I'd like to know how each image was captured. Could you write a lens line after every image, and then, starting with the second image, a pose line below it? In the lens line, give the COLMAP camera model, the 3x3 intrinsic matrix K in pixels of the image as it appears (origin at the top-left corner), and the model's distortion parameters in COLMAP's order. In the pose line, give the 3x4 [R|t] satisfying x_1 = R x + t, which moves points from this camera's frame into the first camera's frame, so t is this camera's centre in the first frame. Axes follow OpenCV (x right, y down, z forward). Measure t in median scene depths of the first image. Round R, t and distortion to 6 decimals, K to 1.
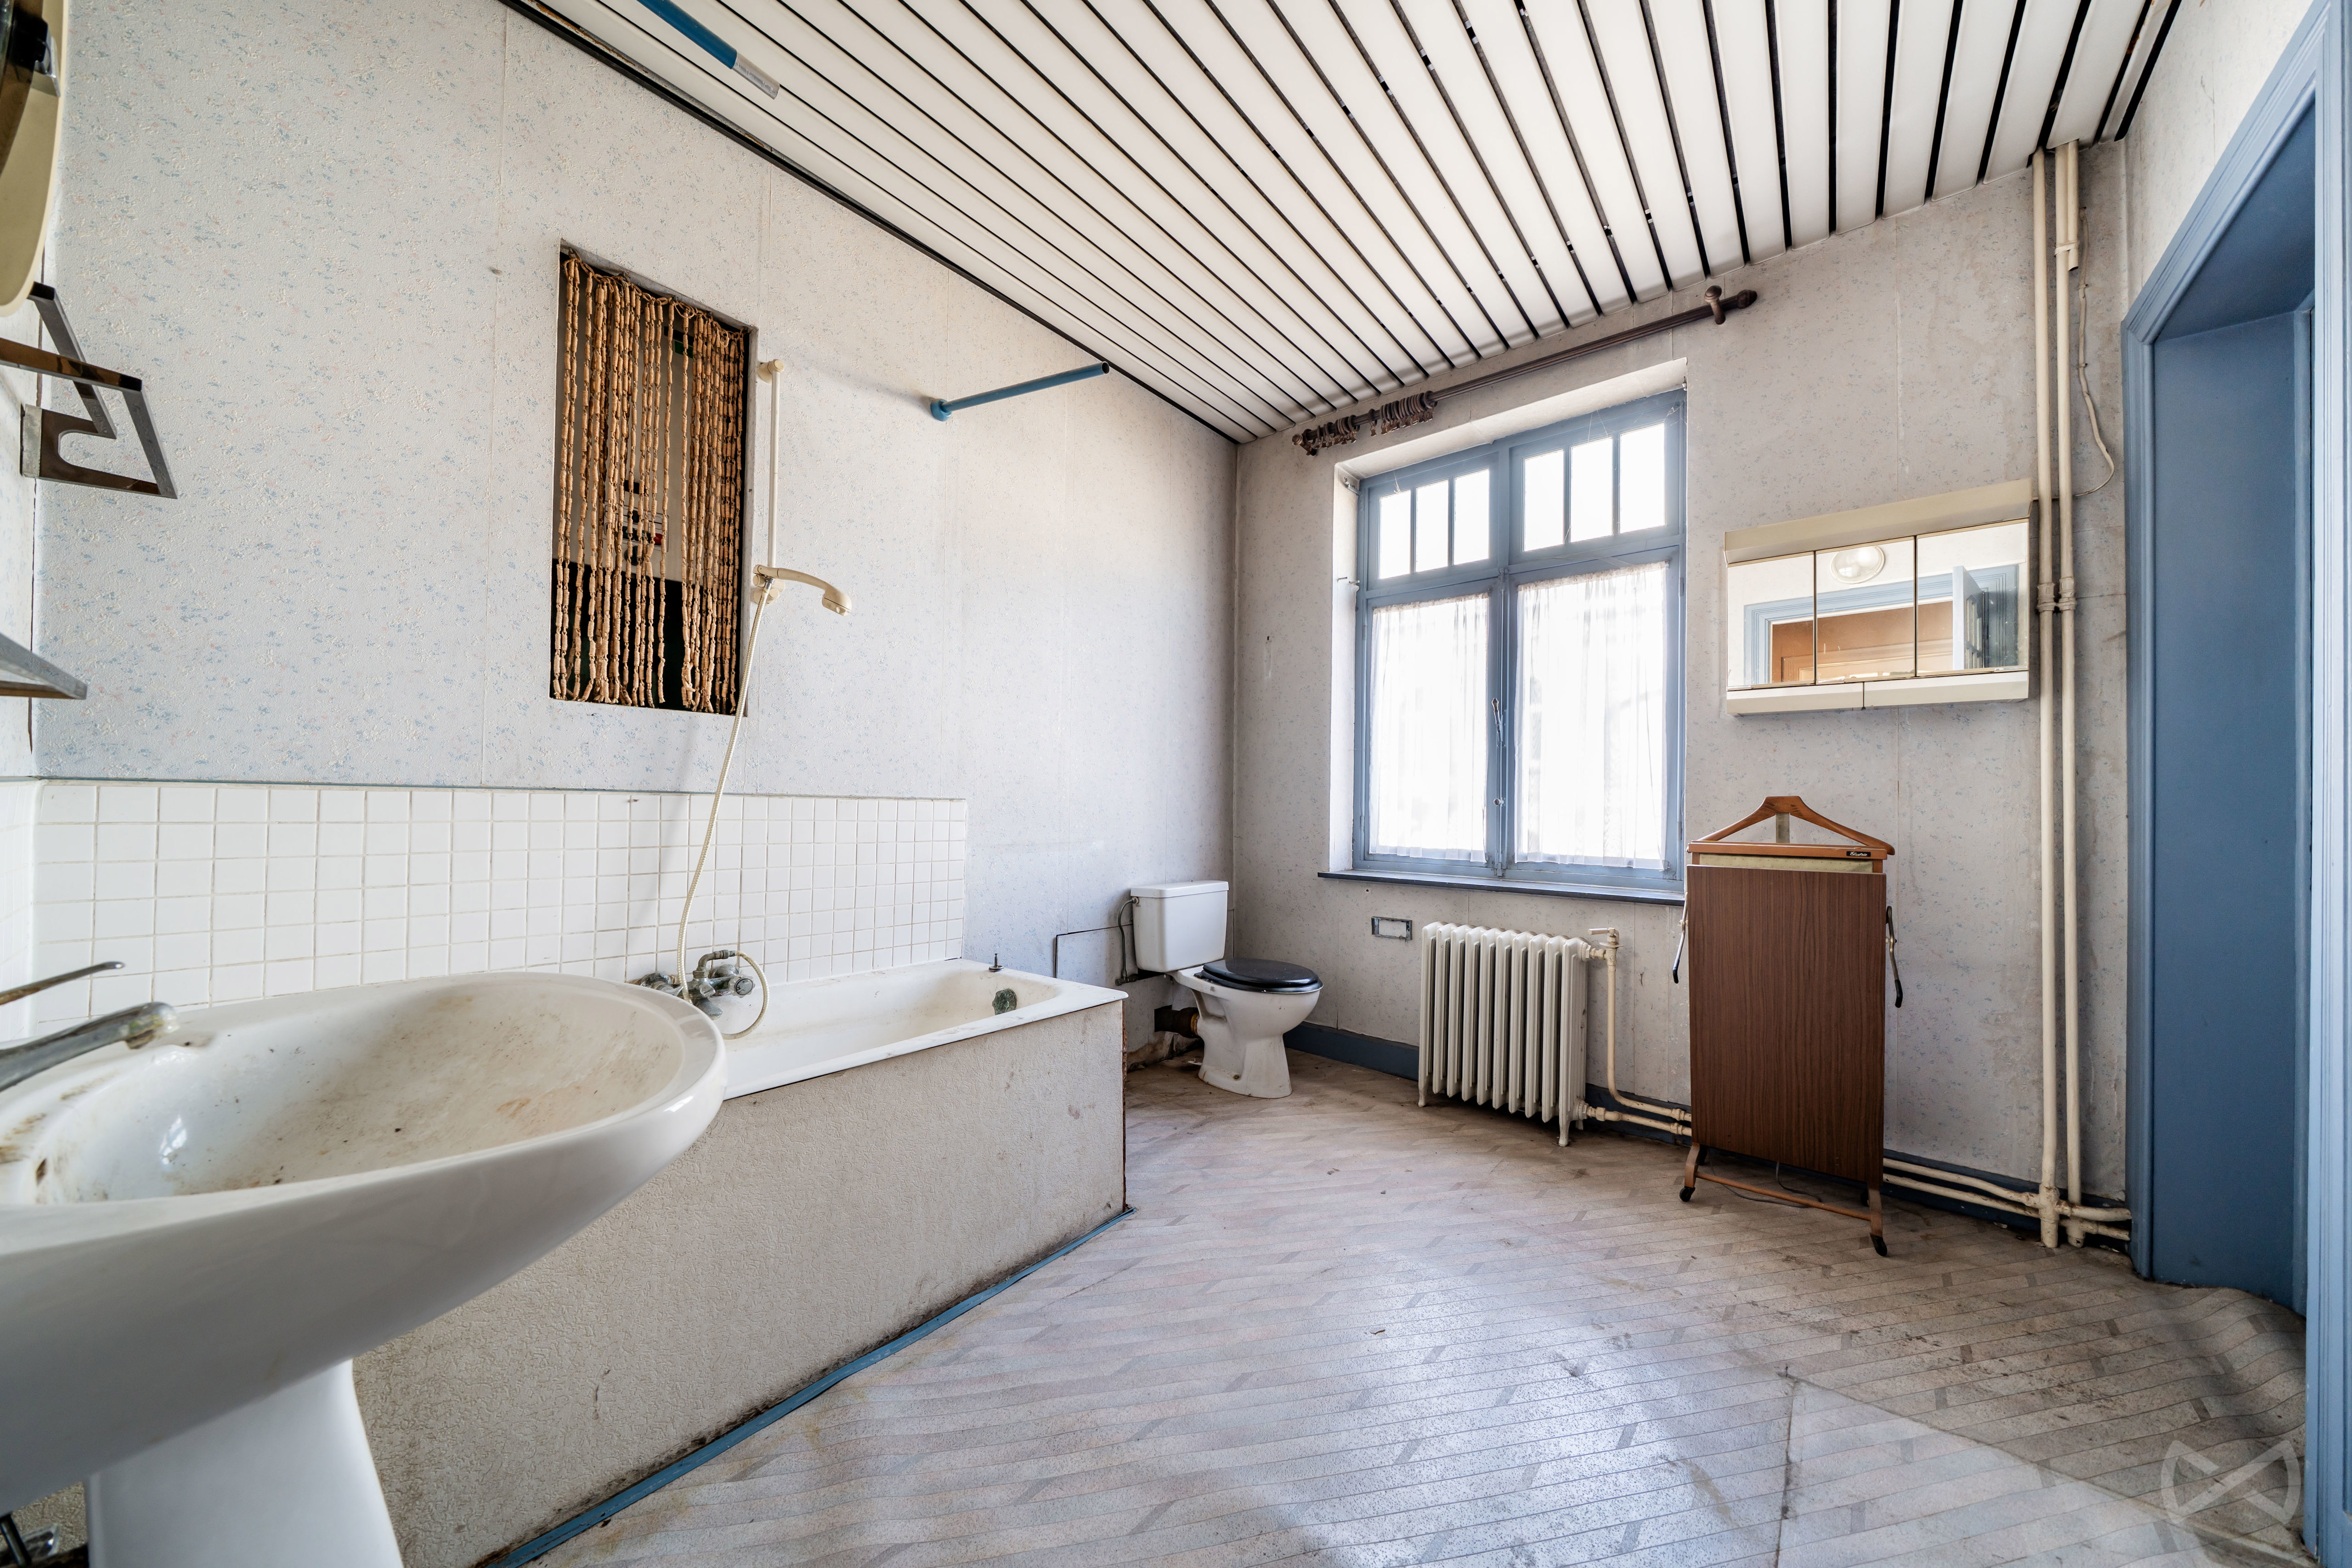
lens RADIAL K [[790.0, 0, 1171.6], [0, 790.0, 793.1], [0, 0, 1]] dist [-0.005178, -0.000287]
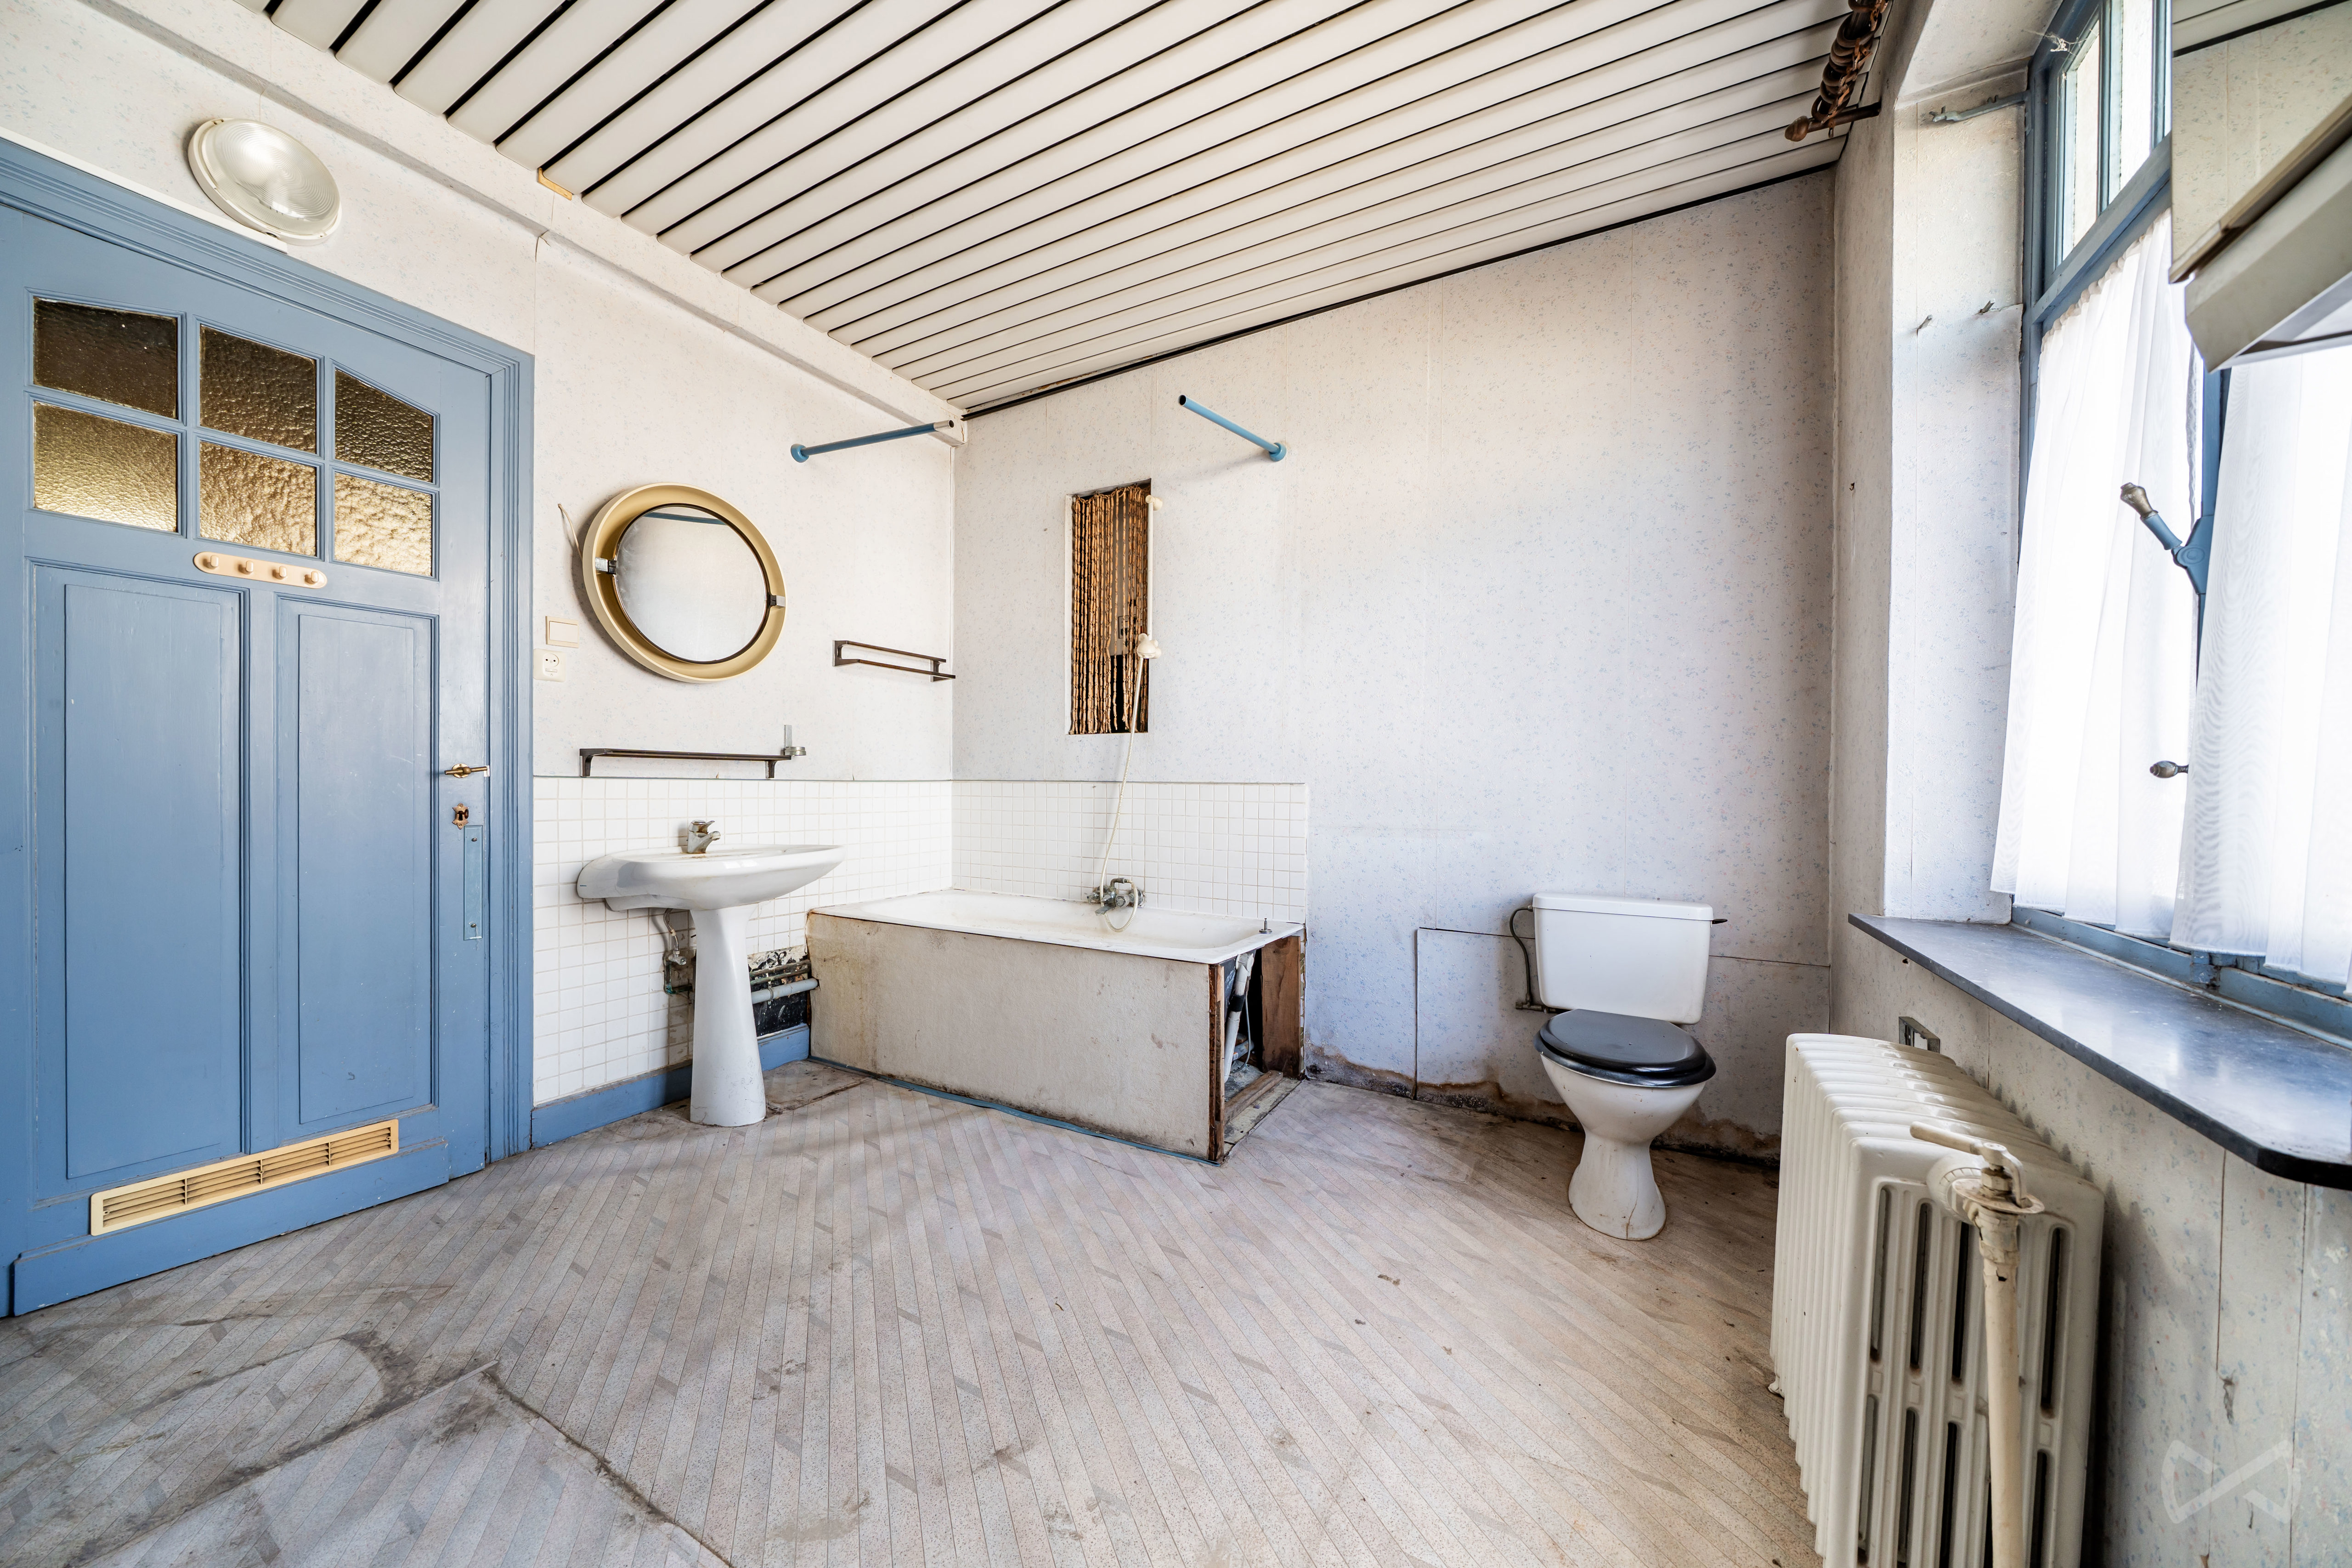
lens RADIAL K [[790.0, 0, 1178.9], [0, 790.0, 796.9], [0, 0, 1]] dist [-0.005178, -0.000287]
pose [[0.202298, 0.000219, -0.979324, 1.058387], [0.009901, 0.999948, 0.002269, 0.028938], [0.979274, -0.010156, 0.202286, 0.790071]]
